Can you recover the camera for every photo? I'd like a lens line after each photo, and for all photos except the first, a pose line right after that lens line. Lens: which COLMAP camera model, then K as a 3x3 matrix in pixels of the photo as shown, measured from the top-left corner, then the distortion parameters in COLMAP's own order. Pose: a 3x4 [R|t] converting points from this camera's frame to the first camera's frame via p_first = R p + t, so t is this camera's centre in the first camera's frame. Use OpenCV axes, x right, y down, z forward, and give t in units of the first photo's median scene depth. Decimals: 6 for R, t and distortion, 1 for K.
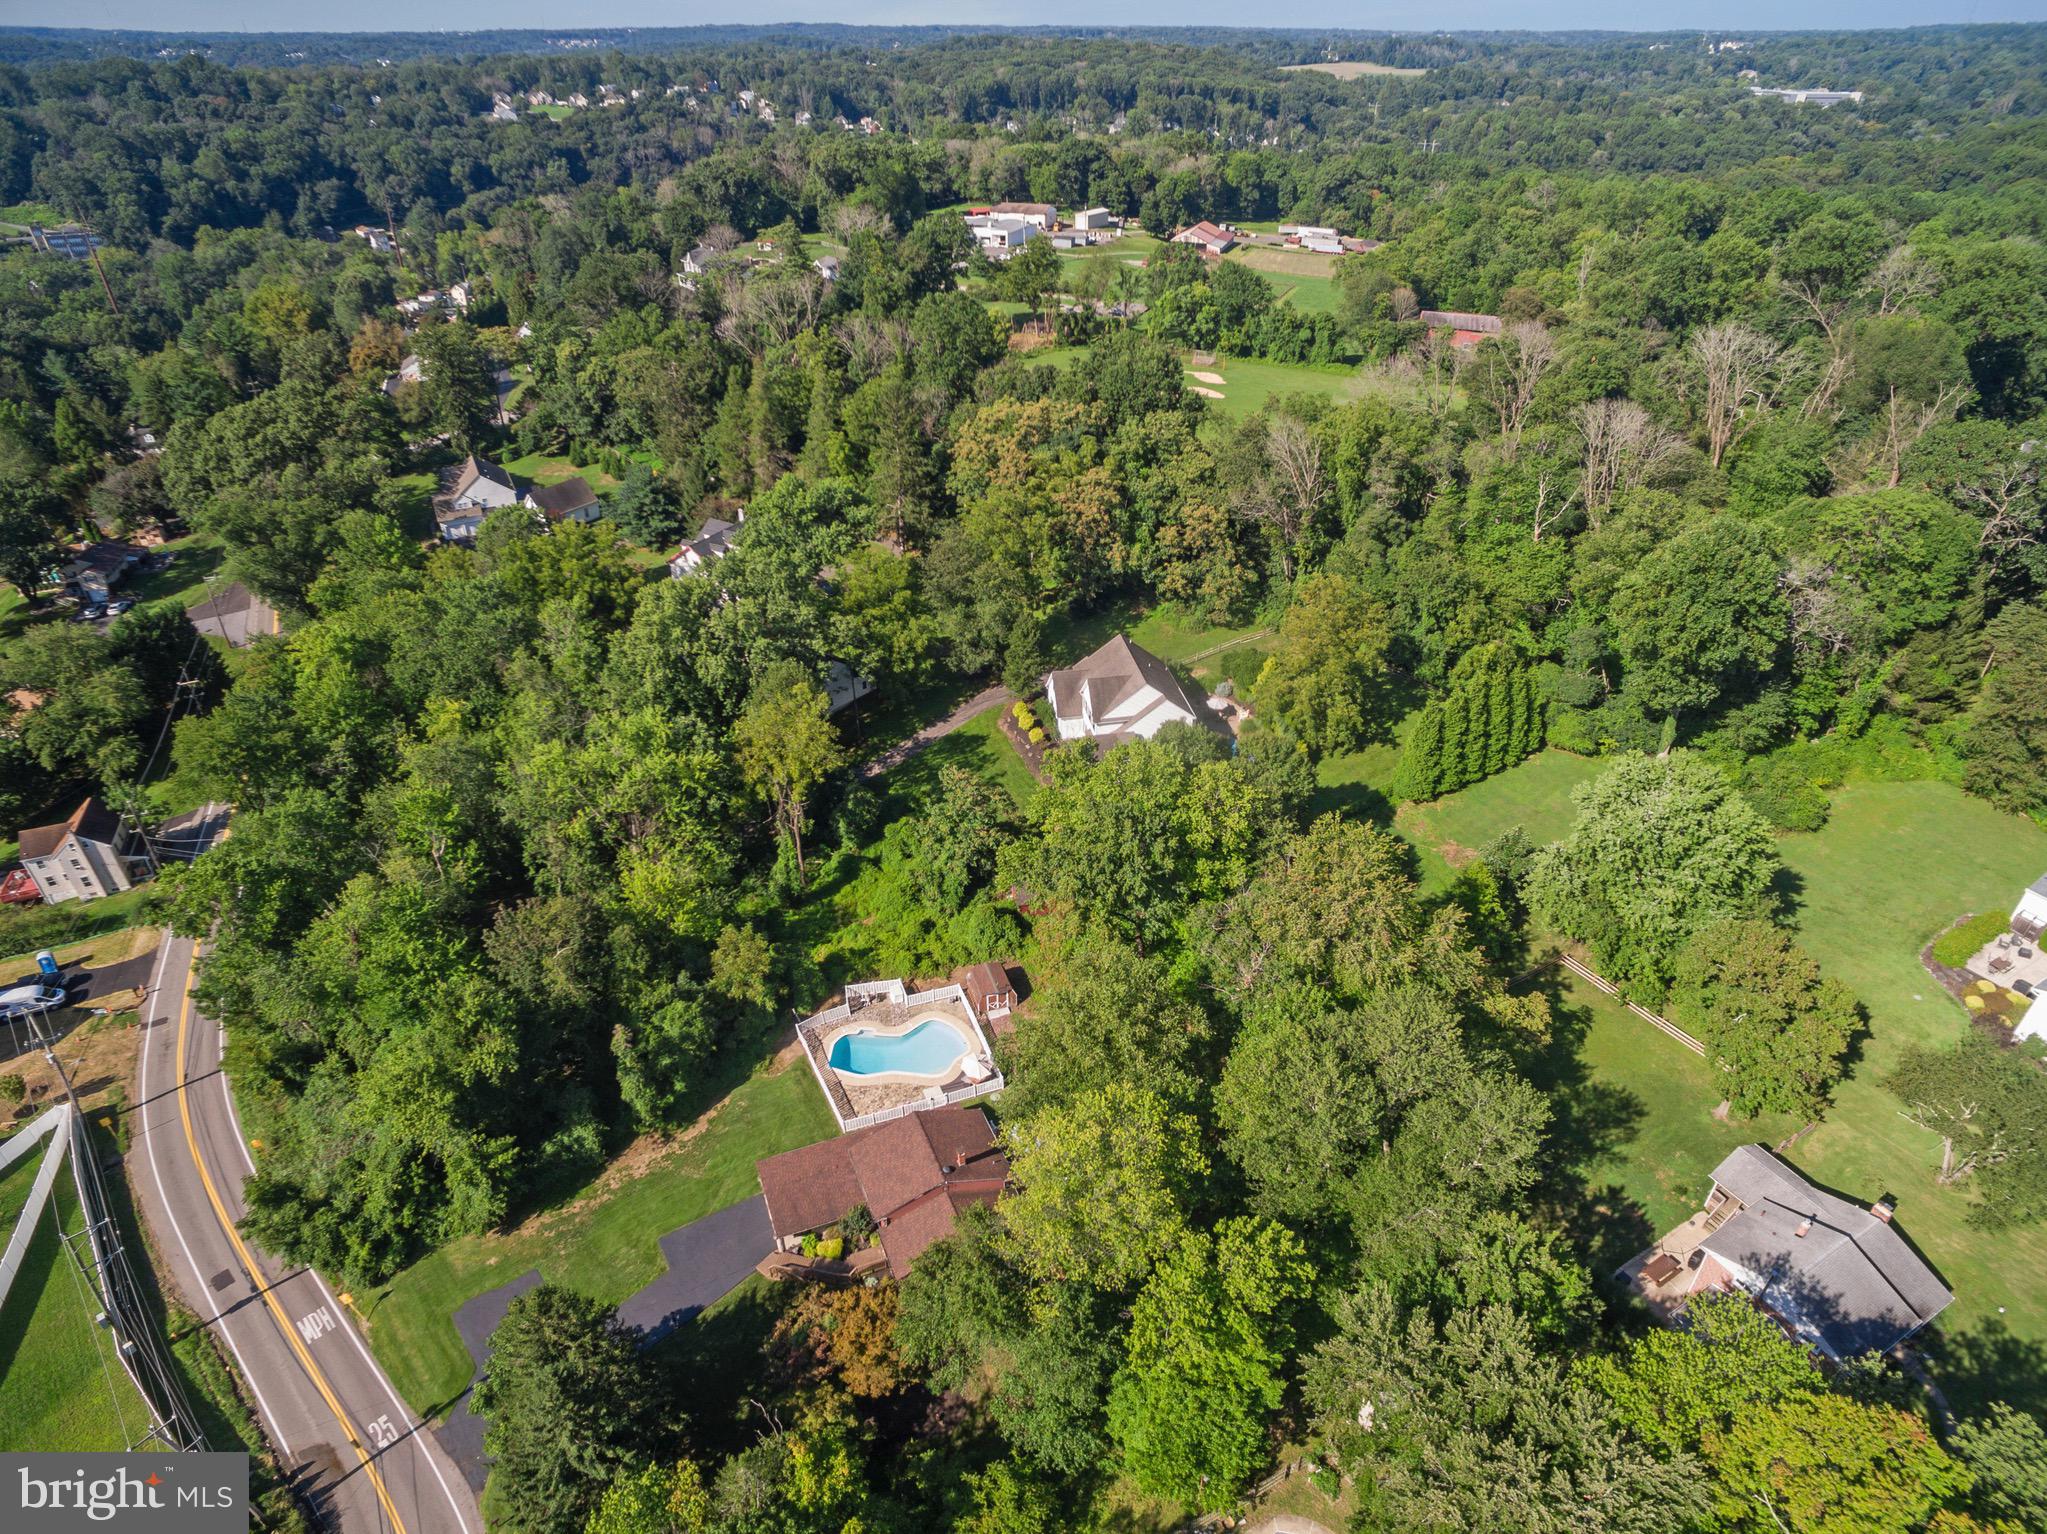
lens RADIAL K [[1203.9, 0, 1033.3], [0, 1203.9, 774.7], [0, 0, 1]] dist [-0.124034, 0.092441]
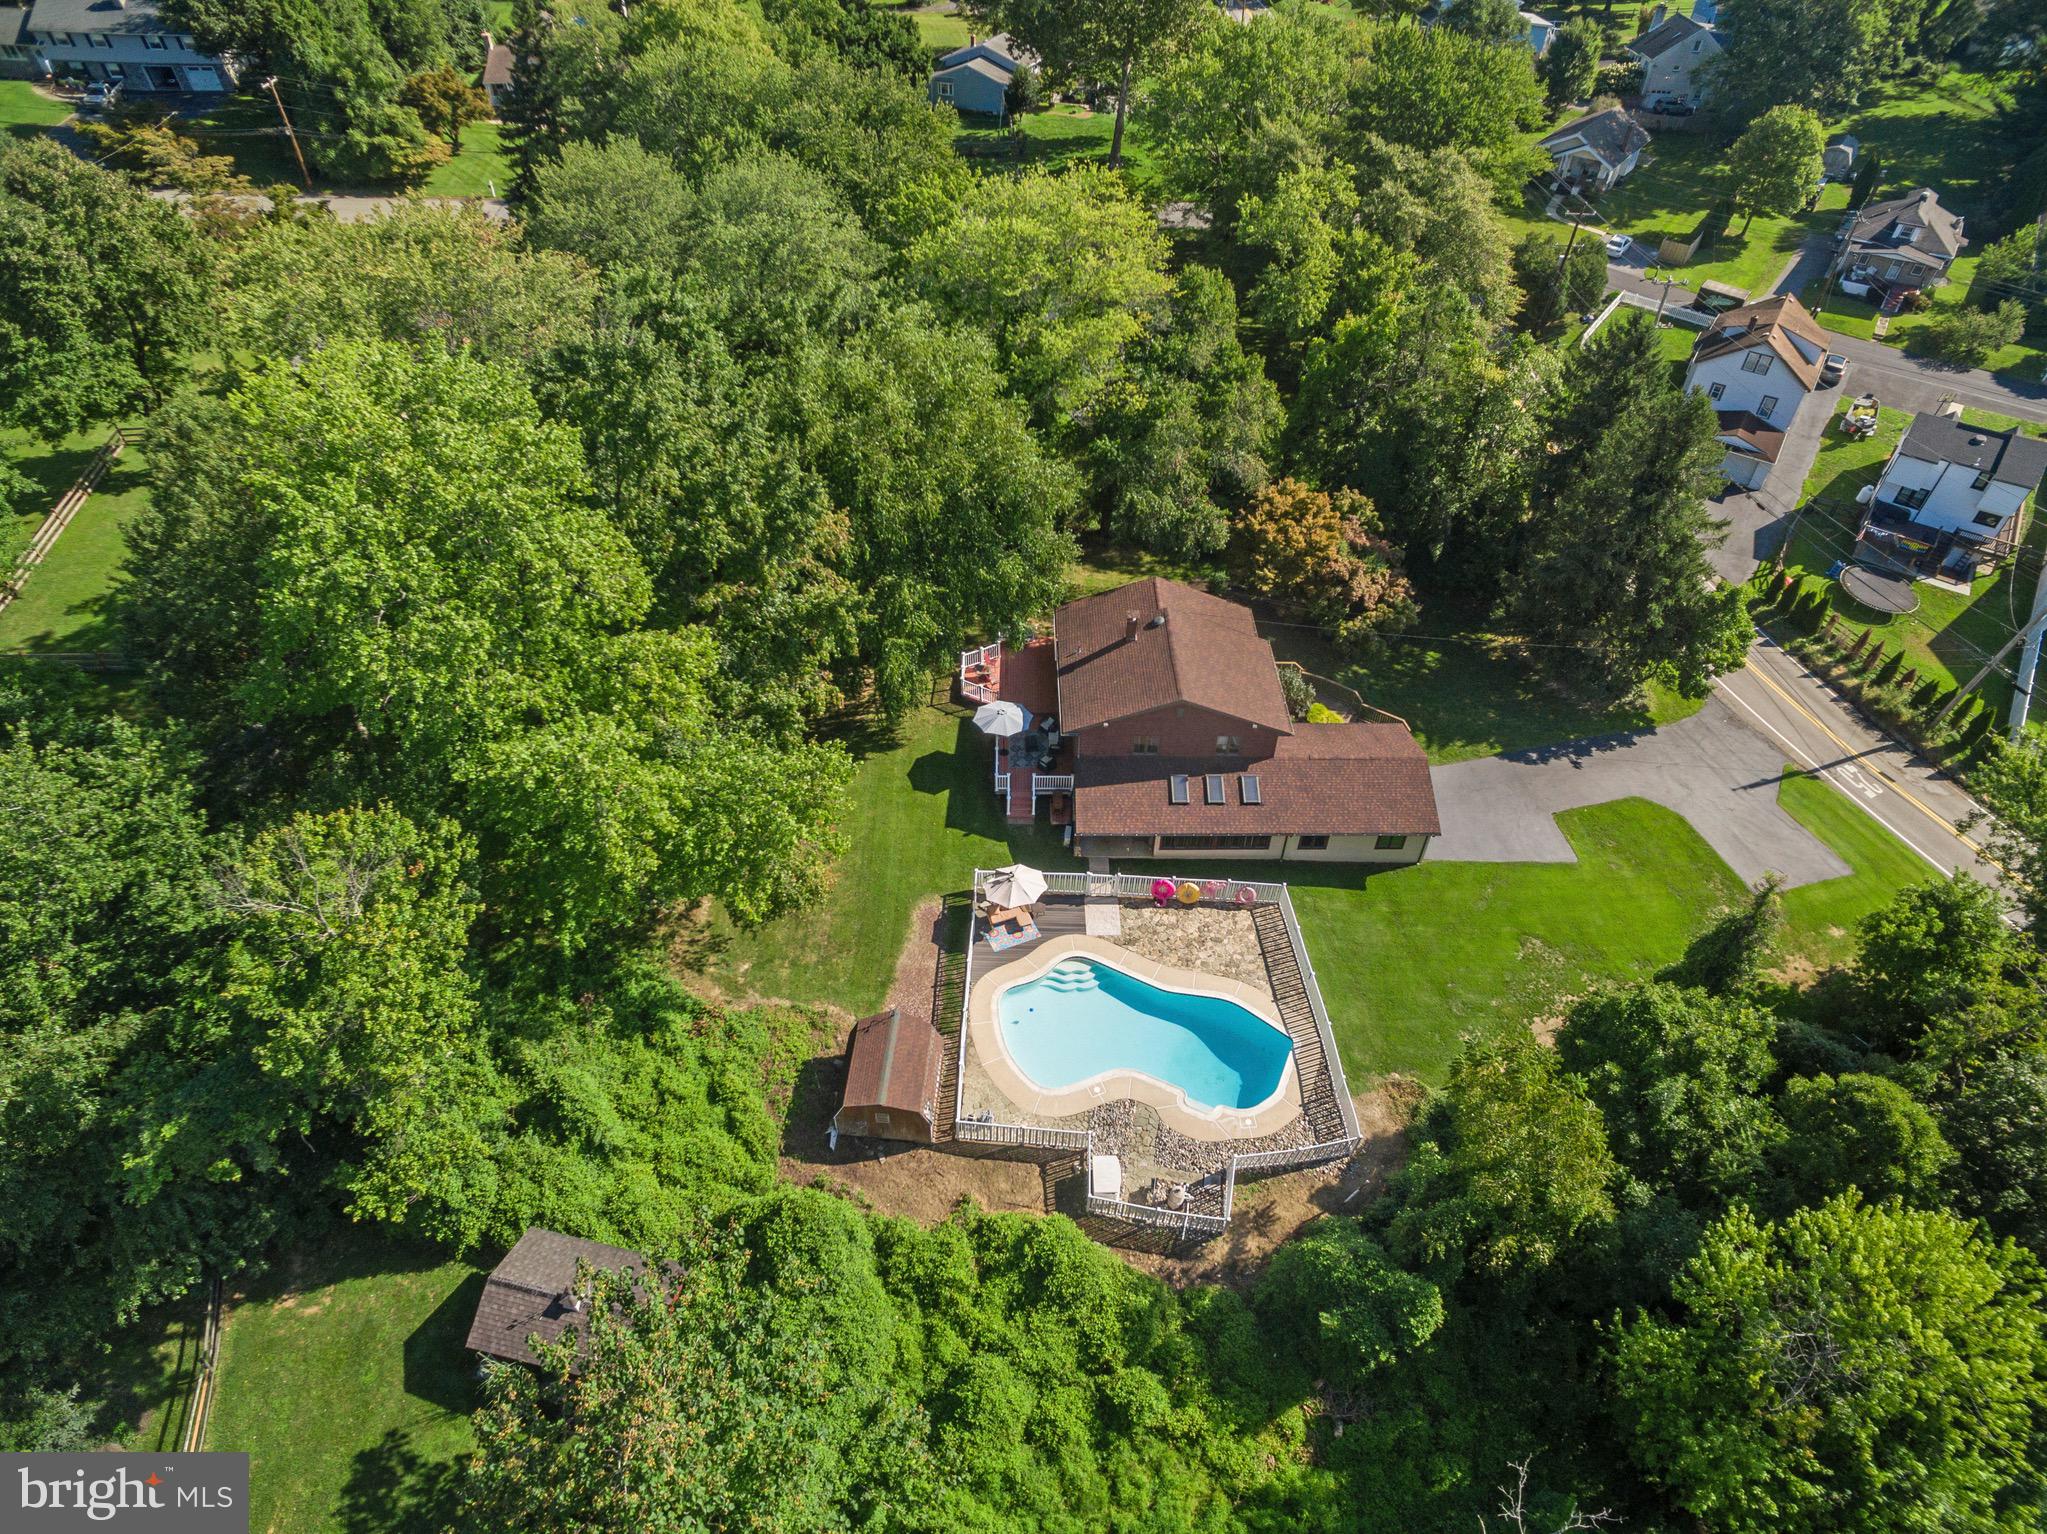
lens RADIAL K [[1182.6, 0, 1034.8], [0, 1182.6, 766.0], [0, 0, 1]] dist [-0.122186, 0.086945]
pose [[-0.927952, -0.278145, 0.248073, -0.157003], [0.175201, 0.261936, 0.949049, -0.233723], [-0.328952, 0.924135, -0.194333, 0.998725]]
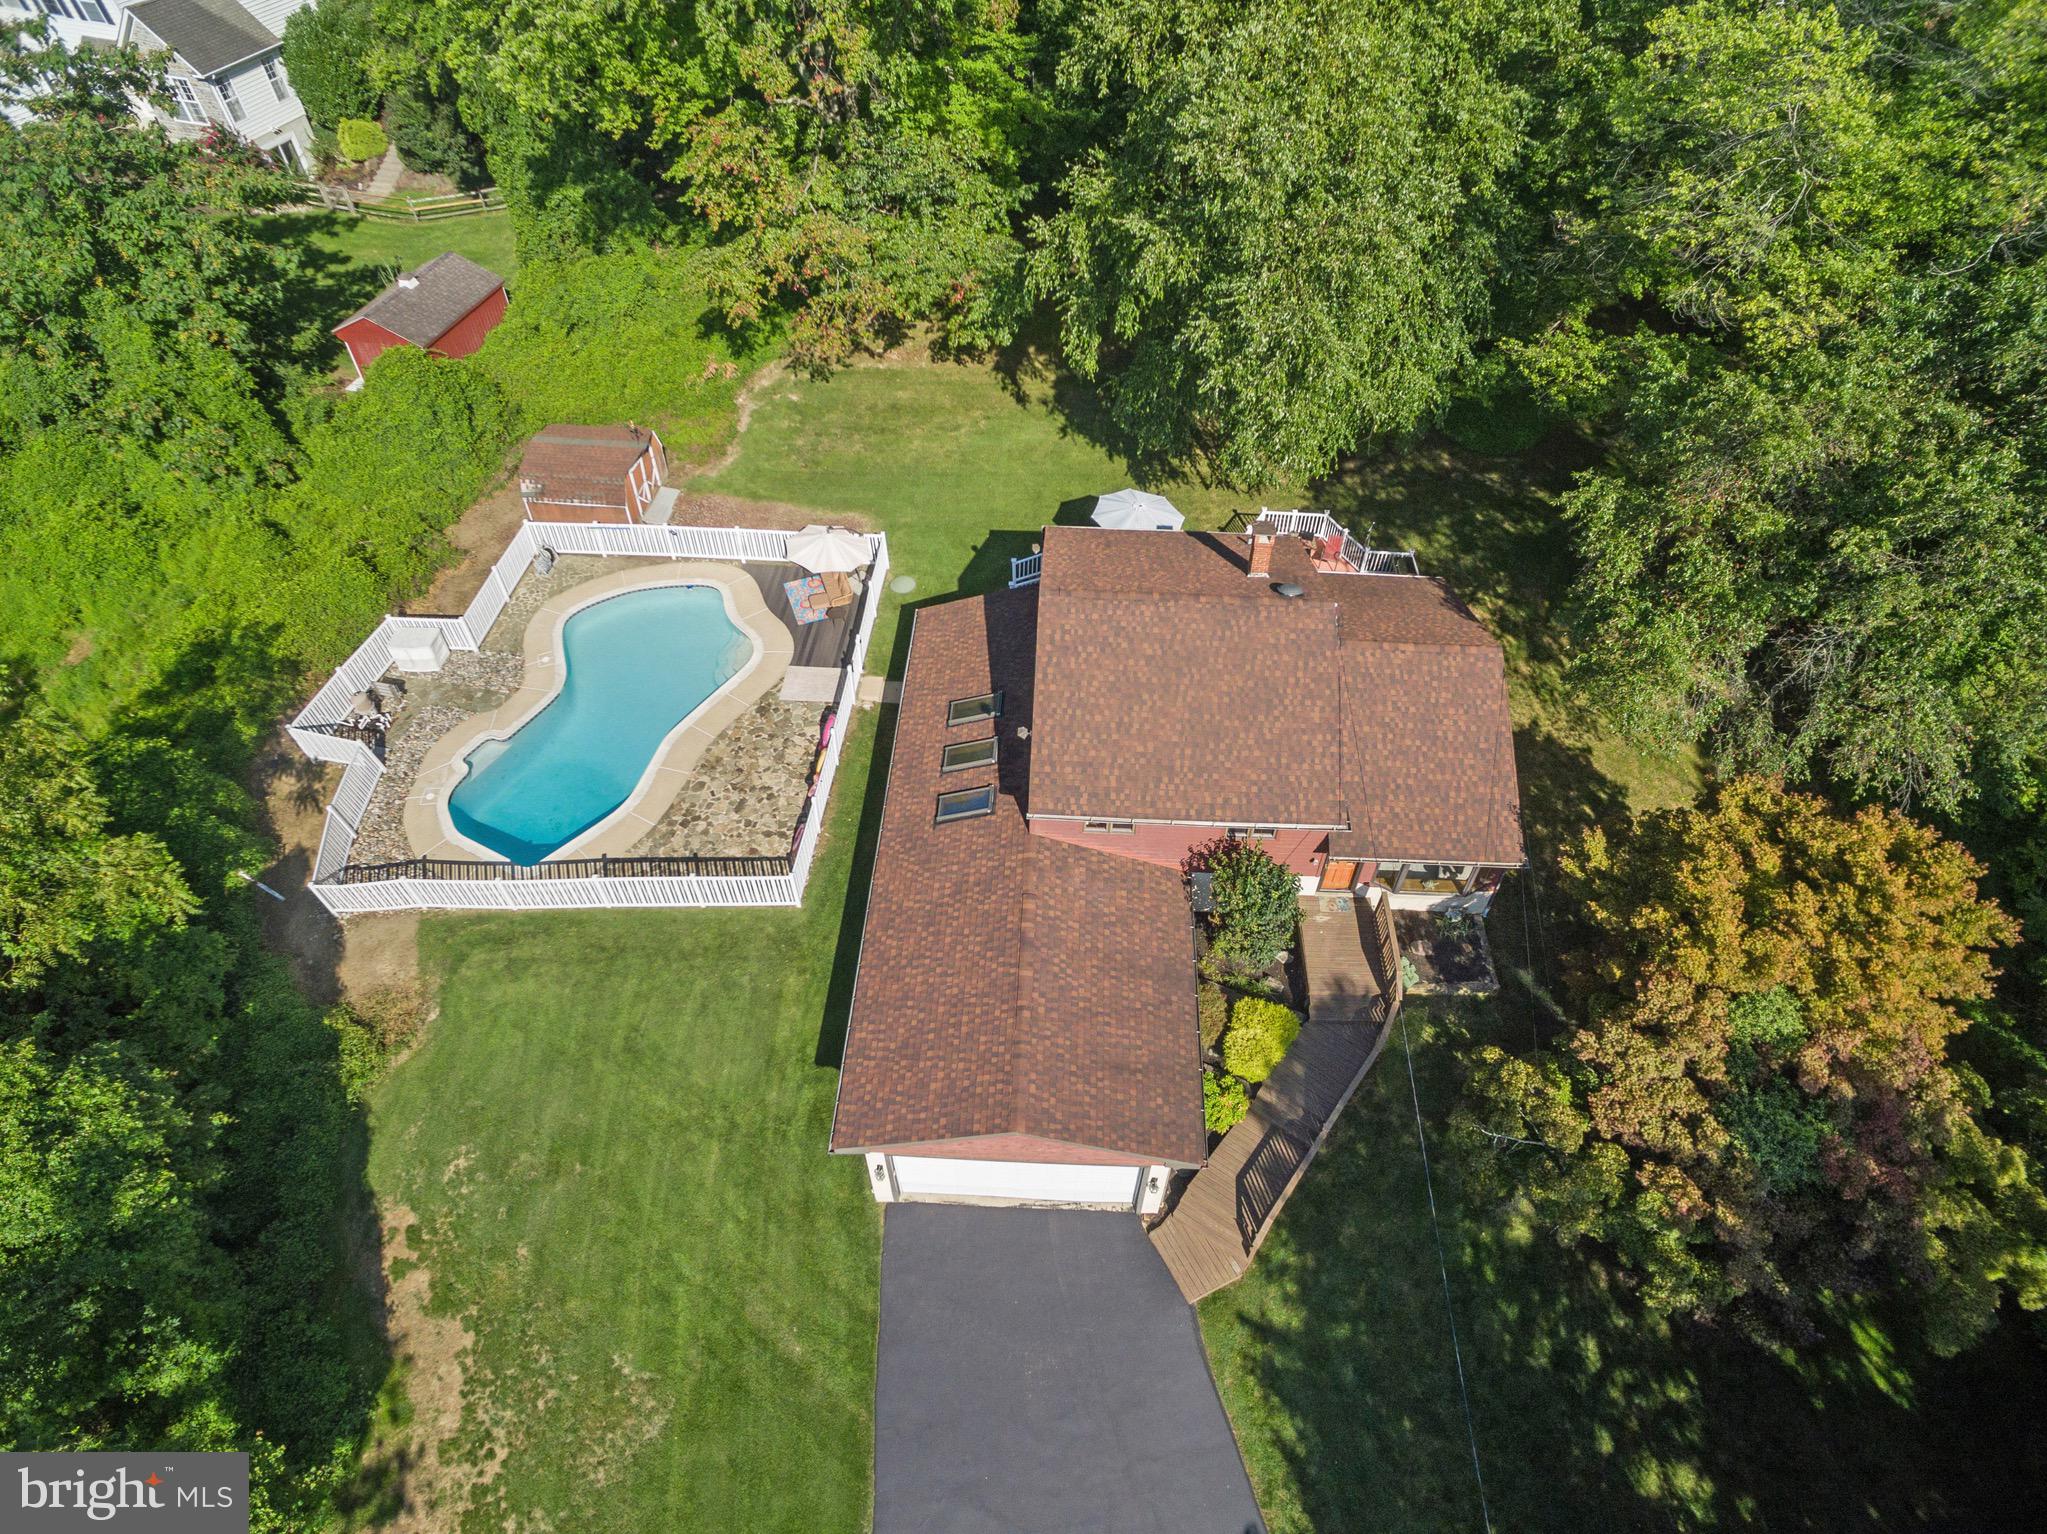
lens RADIAL K [[1182.6, 0, 1034.8], [0, 1182.6, 766.0], [0, 0, 1]] dist [-0.122186, 0.086945]
pose [[0.418728, -0.674277, 0.608291, -0.274155], [0.478822, 0.733095, 0.483013, 0.140814], [-0.771620, 0.089012, 0.629825, 0.691247]]
